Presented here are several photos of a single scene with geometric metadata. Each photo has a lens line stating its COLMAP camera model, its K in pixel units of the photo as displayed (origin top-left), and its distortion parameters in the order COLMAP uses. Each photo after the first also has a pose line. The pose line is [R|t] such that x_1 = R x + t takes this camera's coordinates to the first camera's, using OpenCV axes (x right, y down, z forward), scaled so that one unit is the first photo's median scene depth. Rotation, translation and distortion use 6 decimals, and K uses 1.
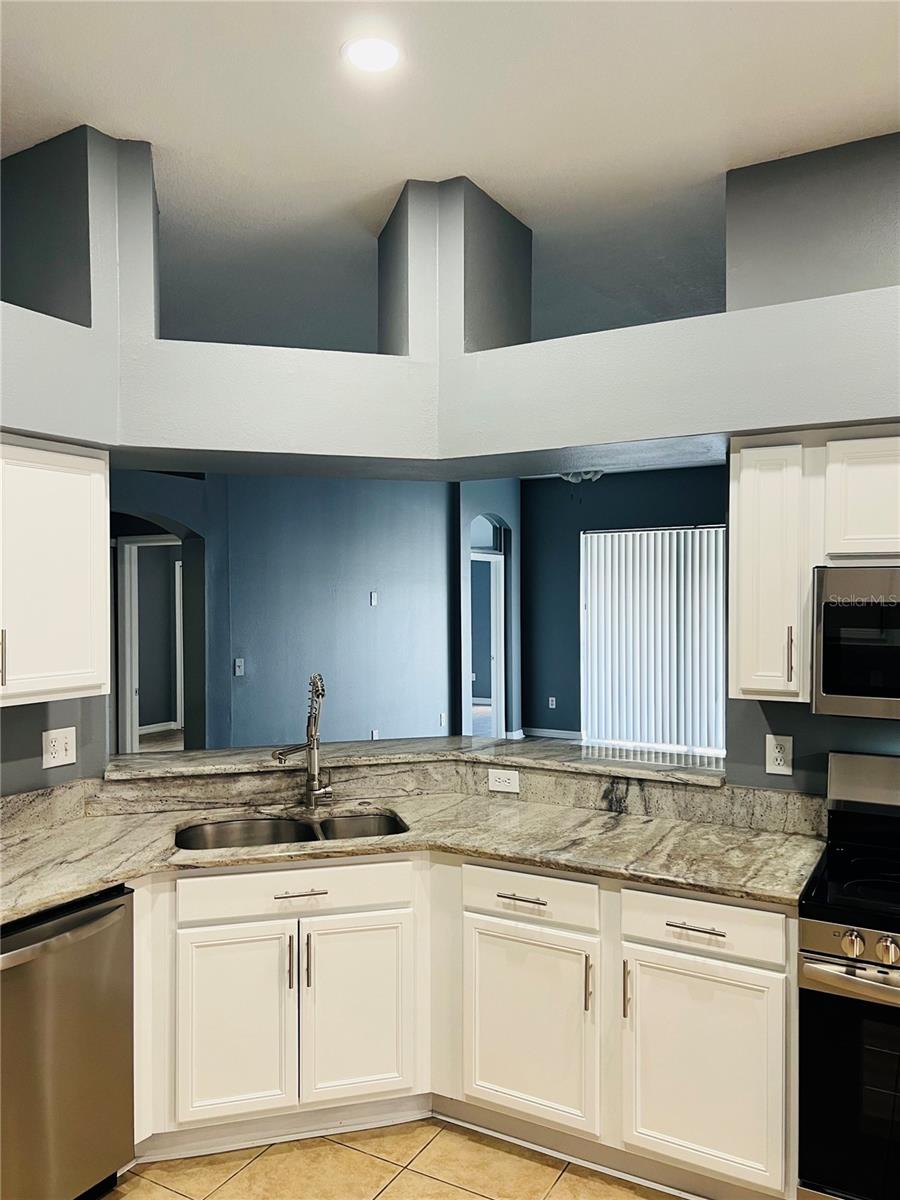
lens RADIAL K [[913.4, 0, 452.9], [0, 913.4, 605.4], [0, 0, 1]] dist [0.080340, -0.104017]
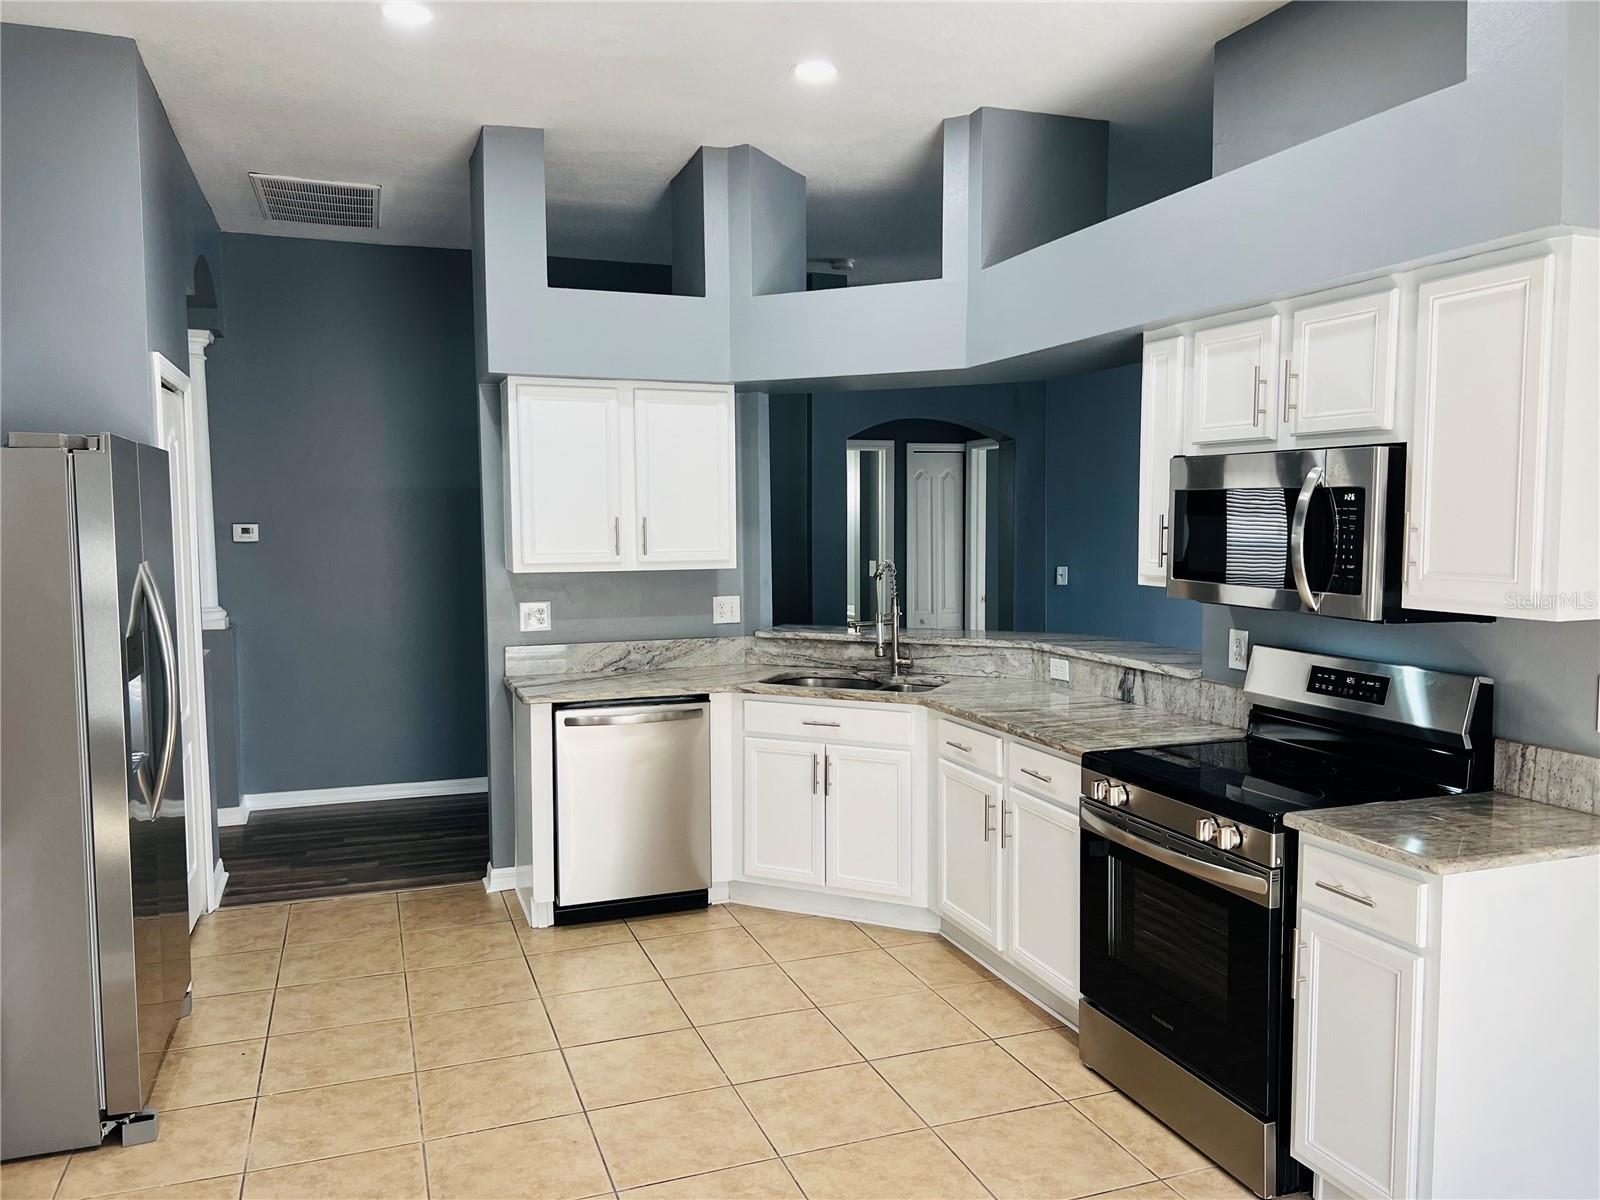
lens RADIAL K [[1217.9, 0, 800.0], [0, 1217.9, 600.0], [0, 0, 1]] dist [0.080340, -0.104017]
pose [[0.761793, 0.044990, -0.646257, 0.790807], [-0.004478, 0.997927, 0.064194, 0.026791], [0.647805, -0.046009, 0.760415, -0.269164]]
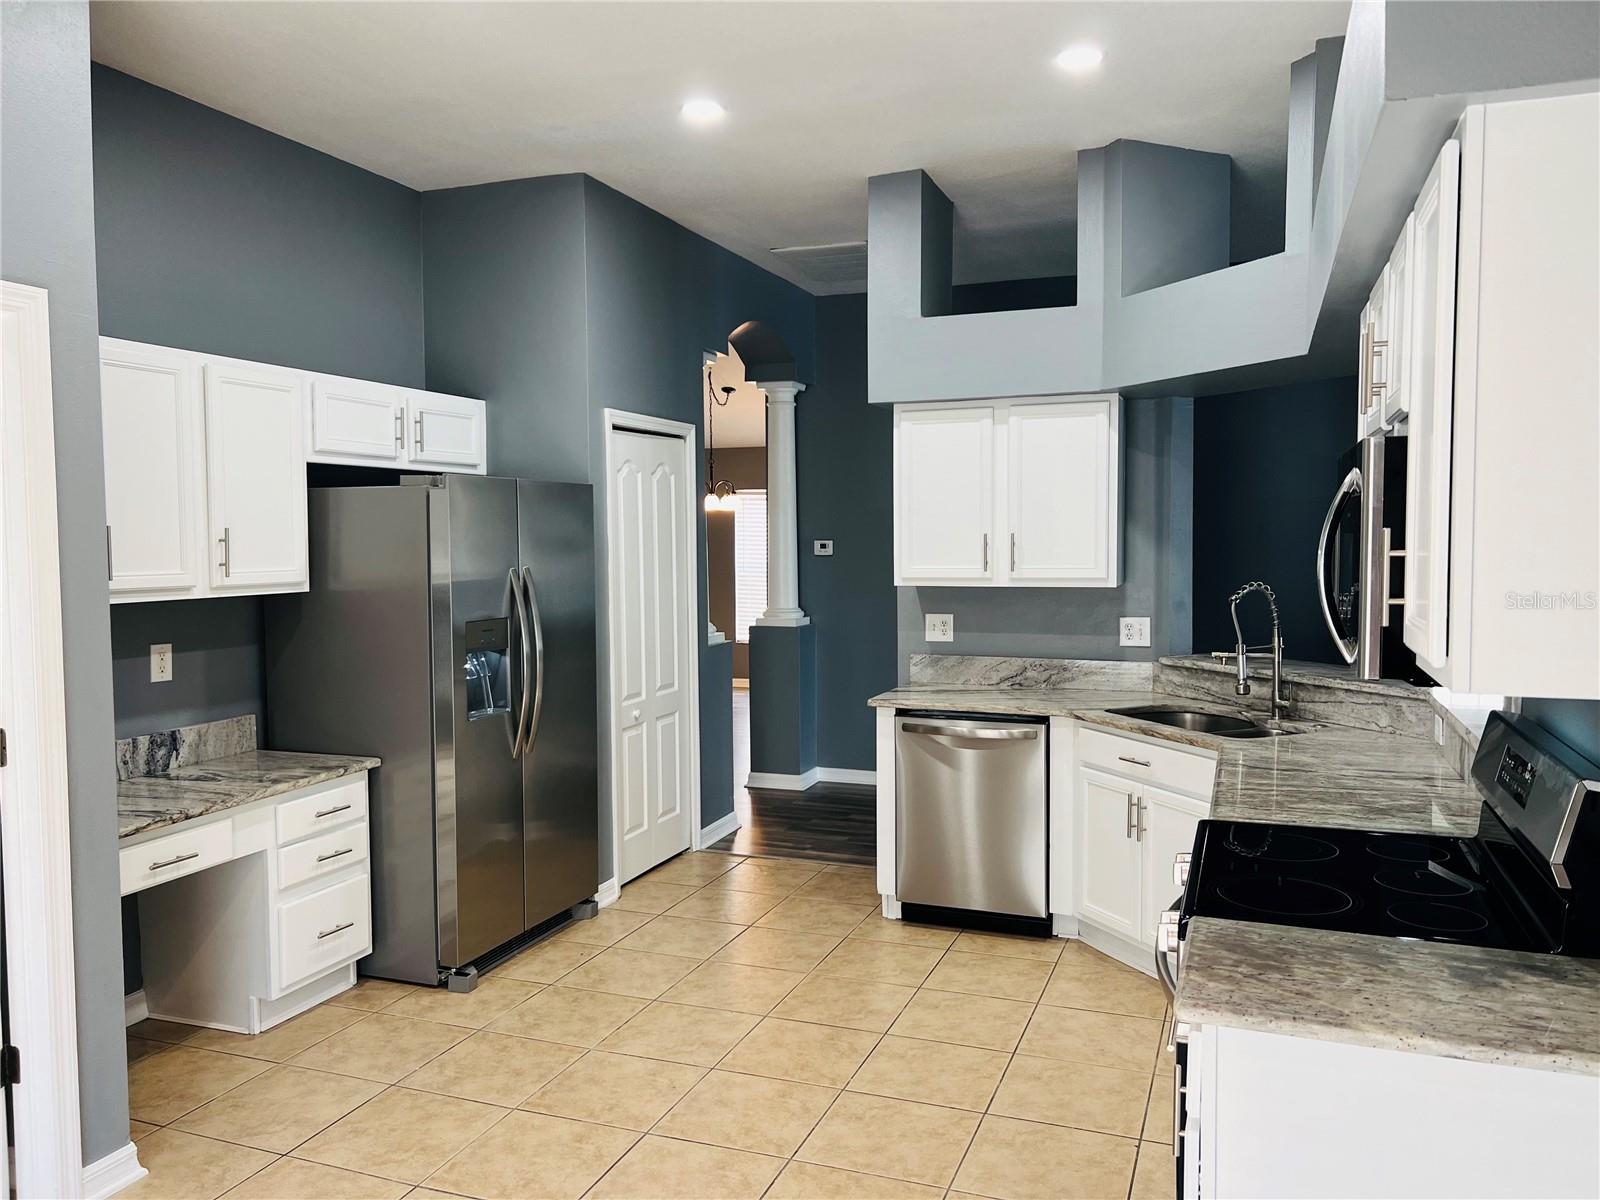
lens RADIAL K [[1196.4, 0, 800.0], [0, 1196.4, 600.0], [0, 0, 1]] dist [0.054319, -0.080250]
pose [[0.152955, 0.055377, -0.986680, 1.104748], [-0.008279, 0.998466, 0.054755, 0.025378], [0.988198, -0.000206, 0.153179, 0.301768]]
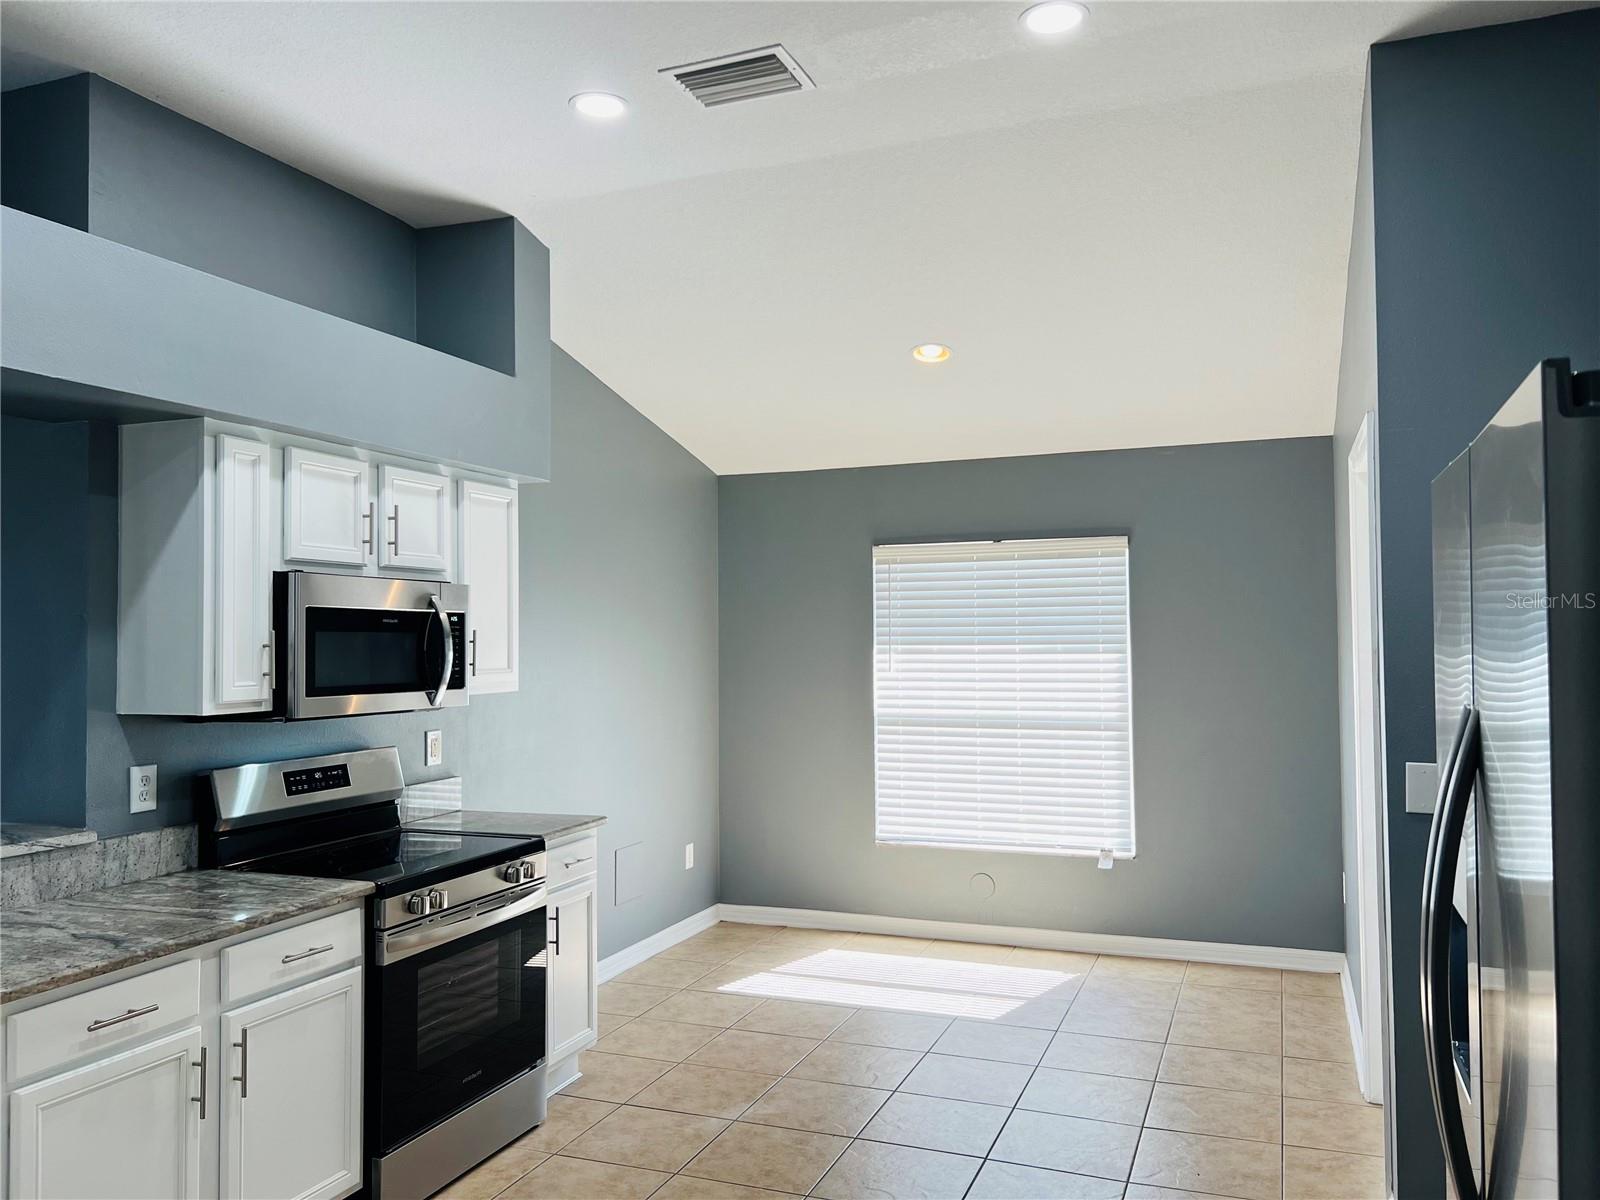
lens RADIAL K [[1196.4, 0, 800.0], [0, 1196.4, 600.0], [0, 0, 1]] dist [0.054319, -0.080250]
pose [[-0.133561, 0.031986, 0.990524, -0.786655], [0.021659, 0.999335, -0.029350, 0.032222], [-0.990804, 0.017534, -0.134165, 0.516797]]
